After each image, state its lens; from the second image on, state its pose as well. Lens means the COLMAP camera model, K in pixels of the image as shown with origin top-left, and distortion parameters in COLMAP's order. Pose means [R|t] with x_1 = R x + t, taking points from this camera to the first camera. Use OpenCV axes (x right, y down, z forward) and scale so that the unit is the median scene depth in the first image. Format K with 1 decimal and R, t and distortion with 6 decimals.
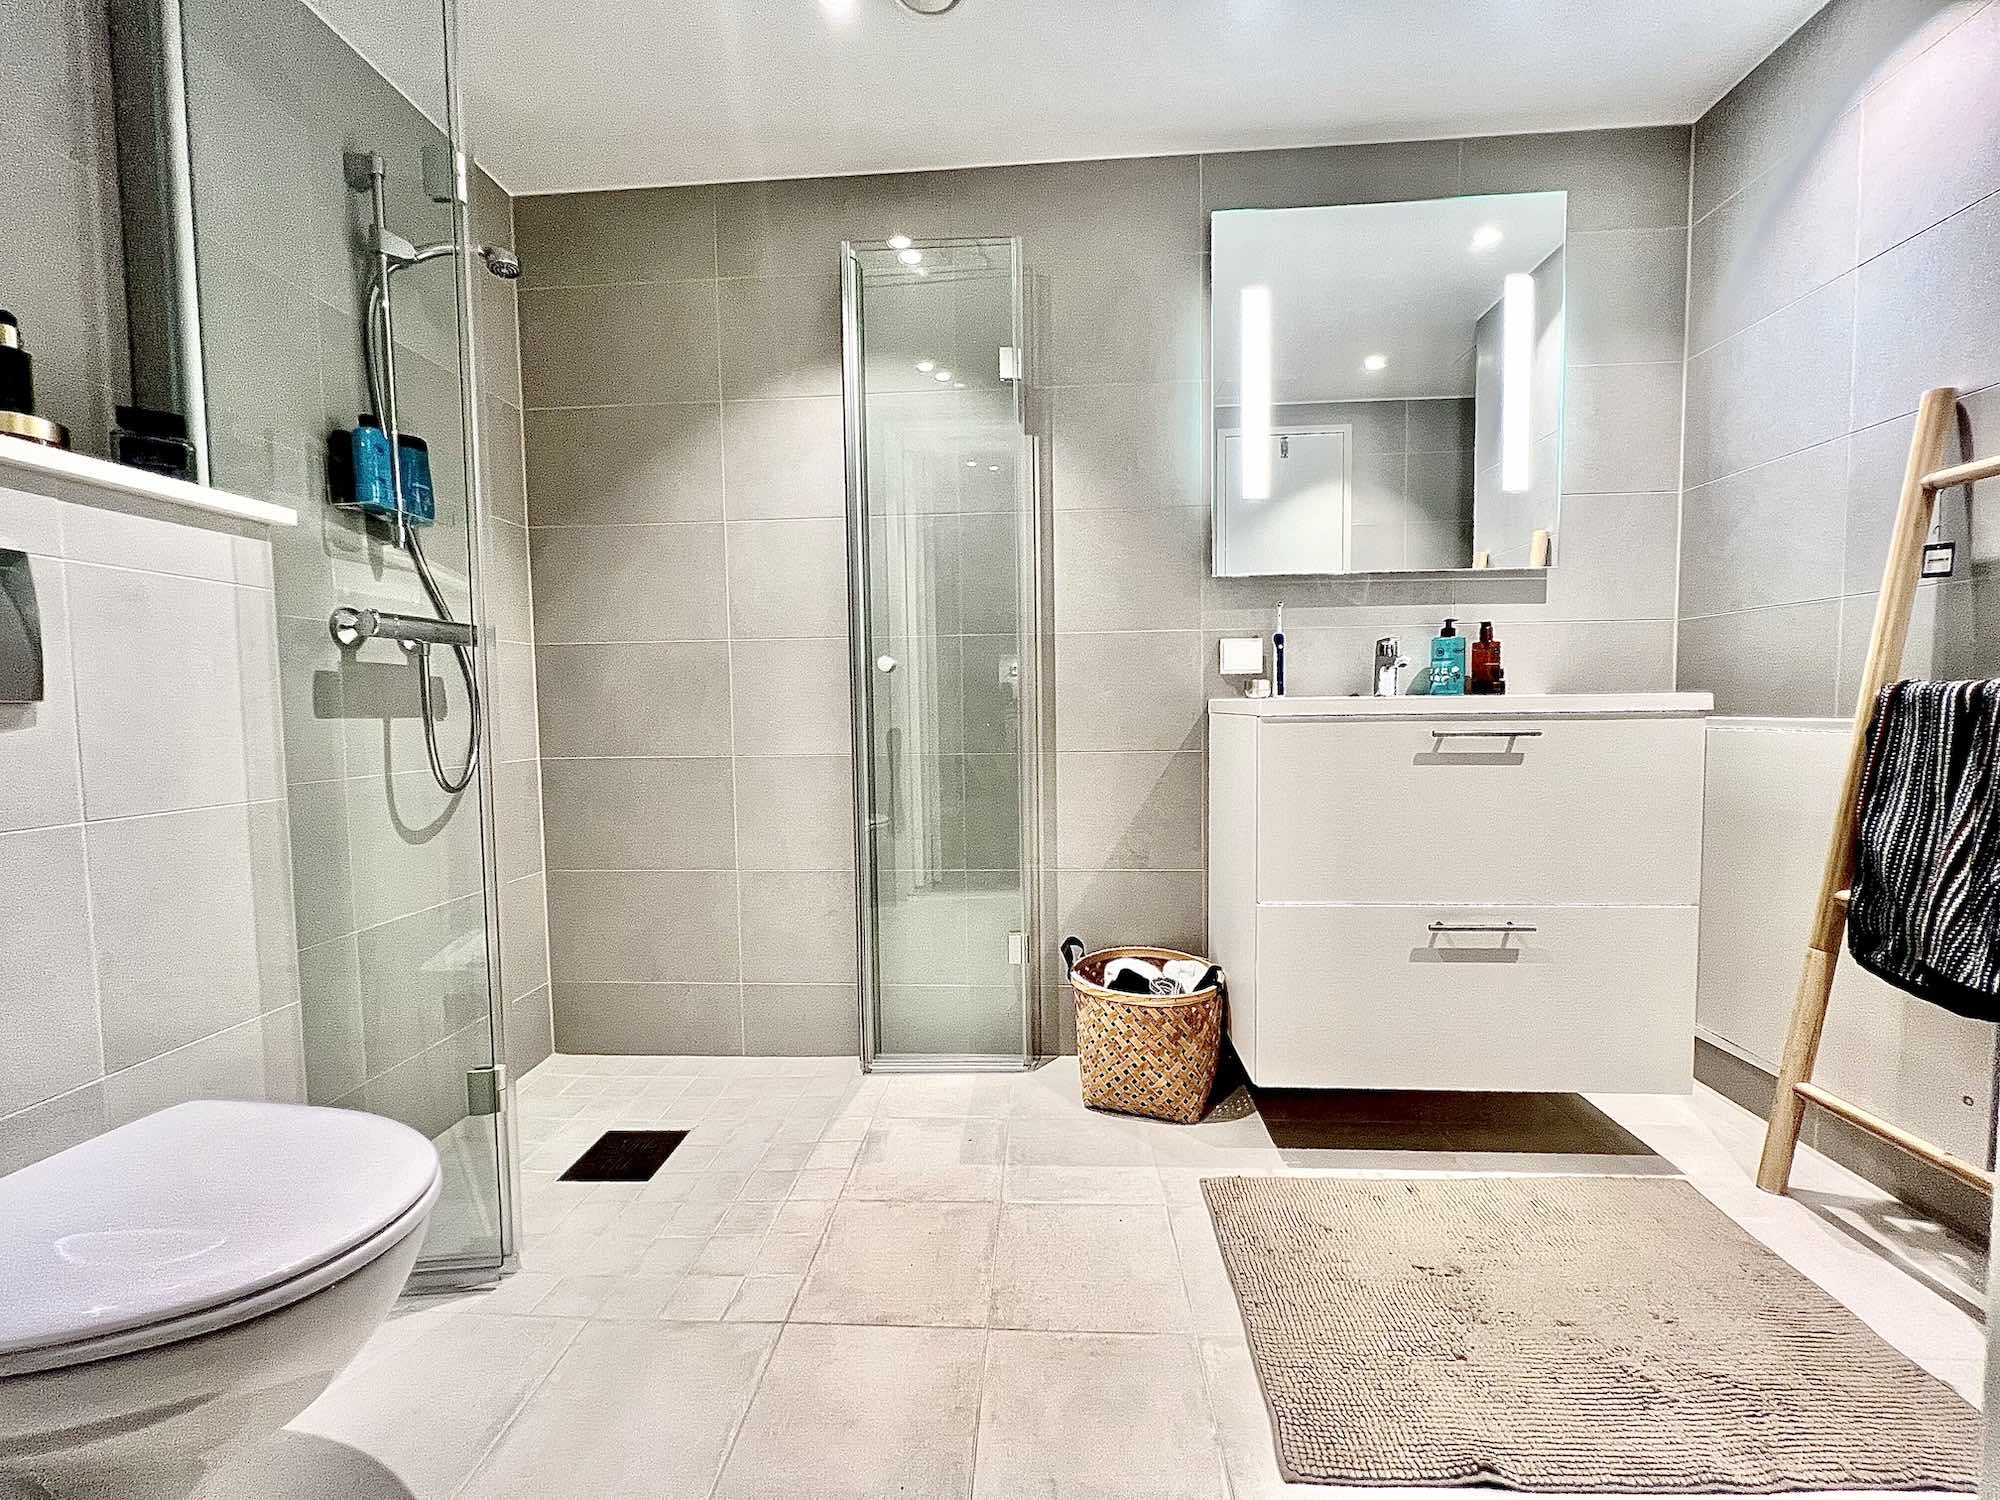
lens RADIAL K [[799.4, 0, 1000.0], [0, 799.4, 750.0], [0, 0, 1]] dist [-0.001550, -0.000034]
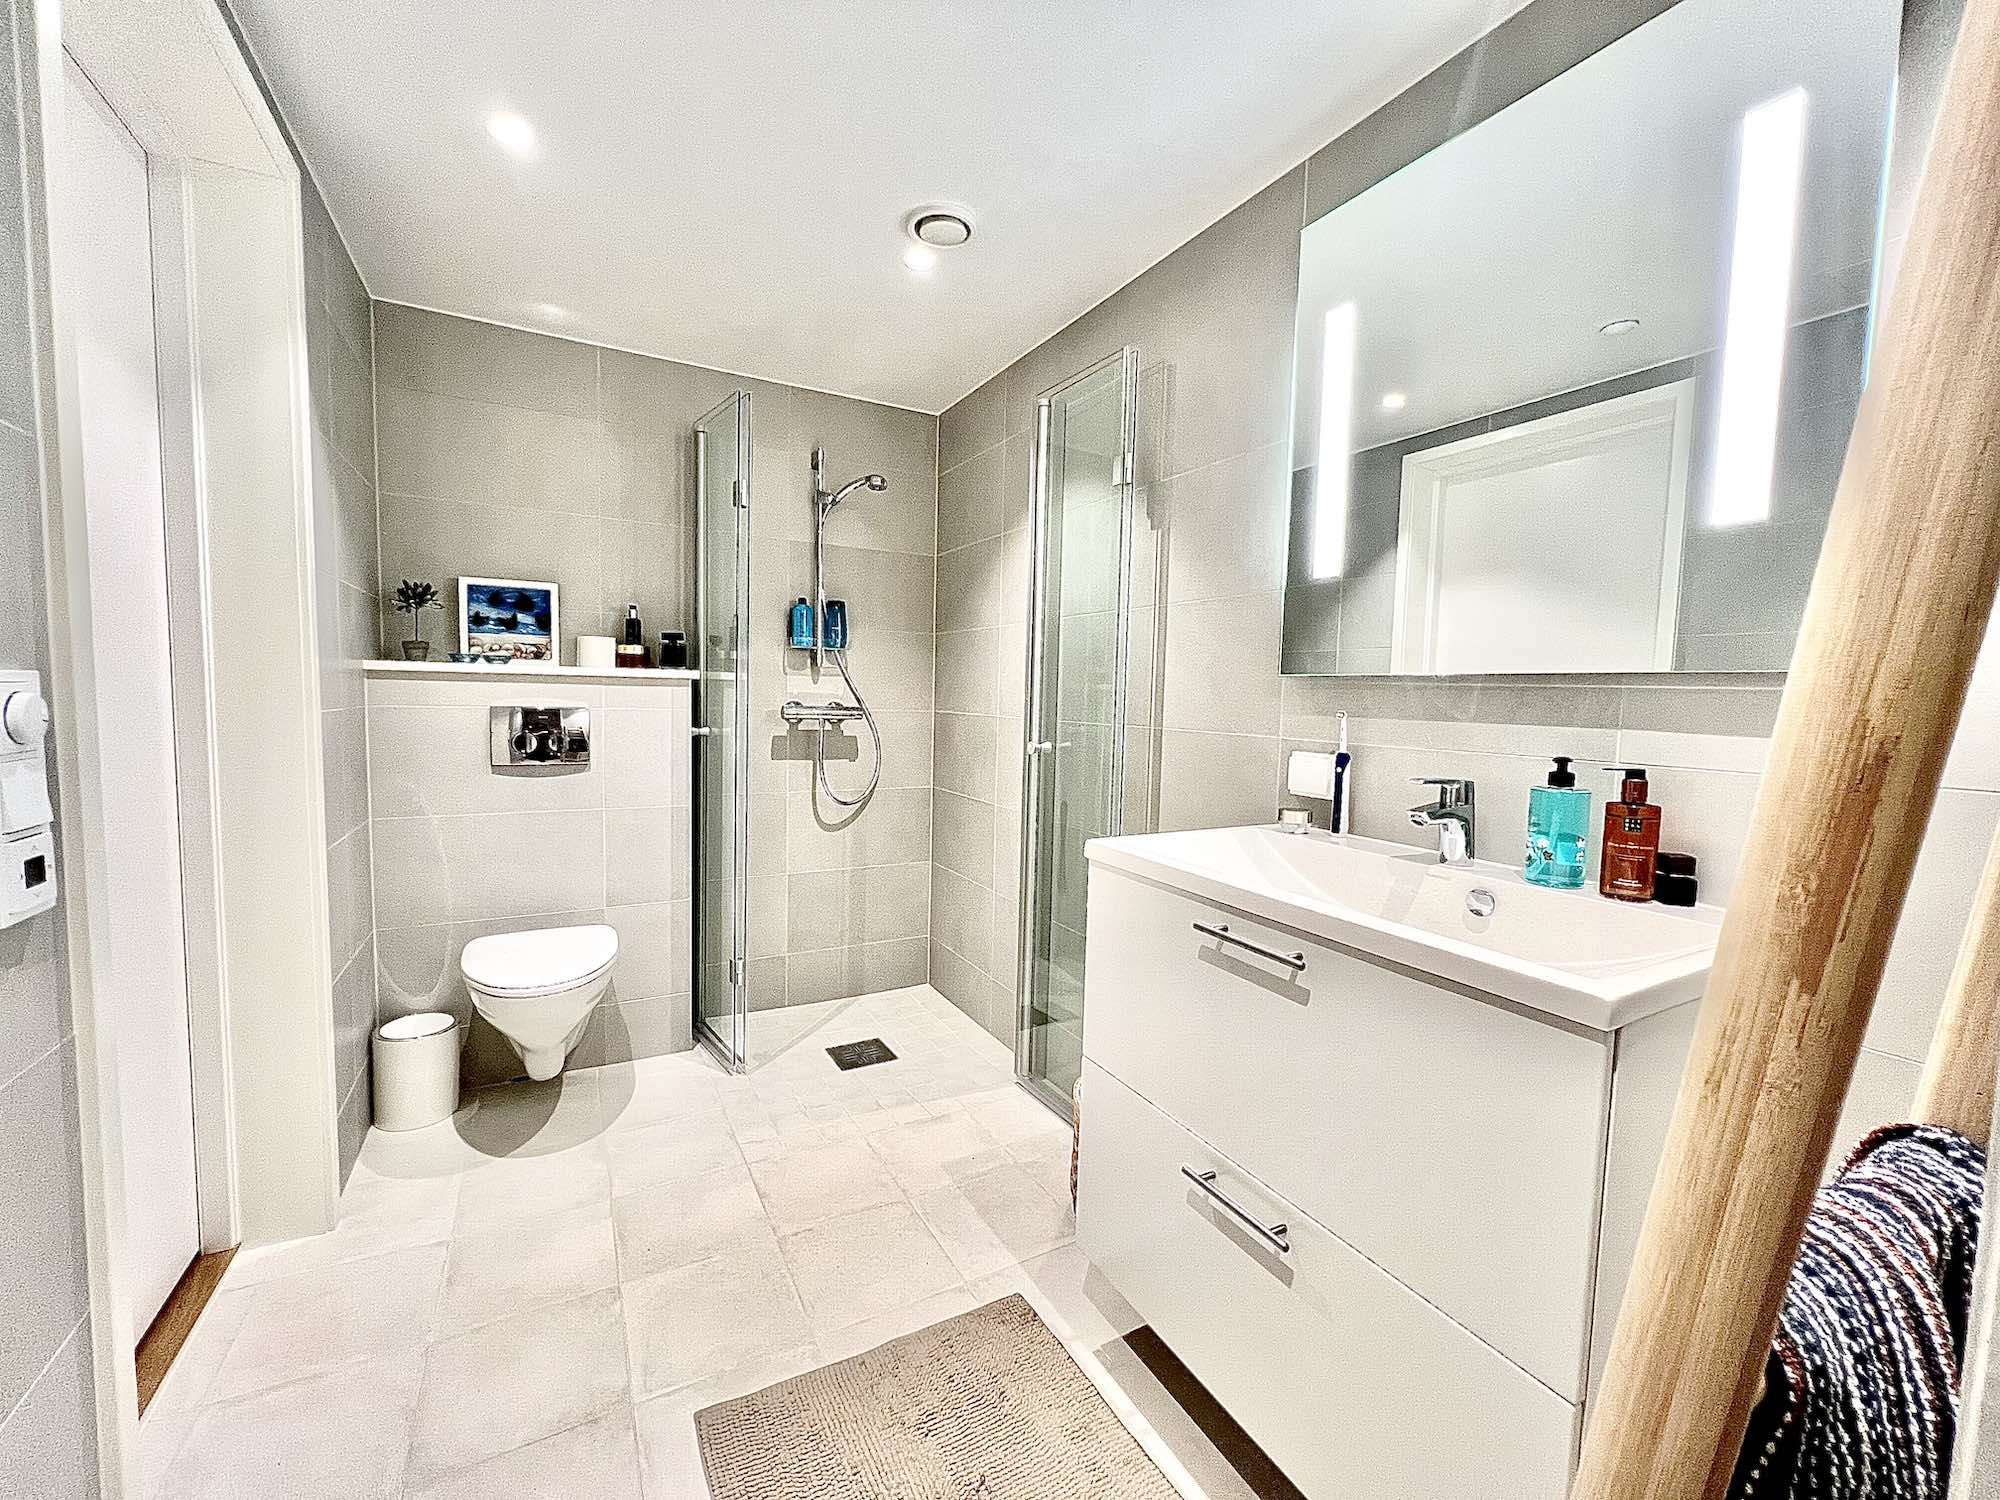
lens RADIAL K [[802.0, 0, 1000.0], [0, 802.0, 750.0], [0, 0, 1]] dist [-0.001833, -0.000239]
pose [[0.540111, 0.089225, -0.836851, 0.835668], [-0.078319, 0.995378, 0.055580, -0.169459], [0.837942, 0.035522, 0.544602, 0.319022]]
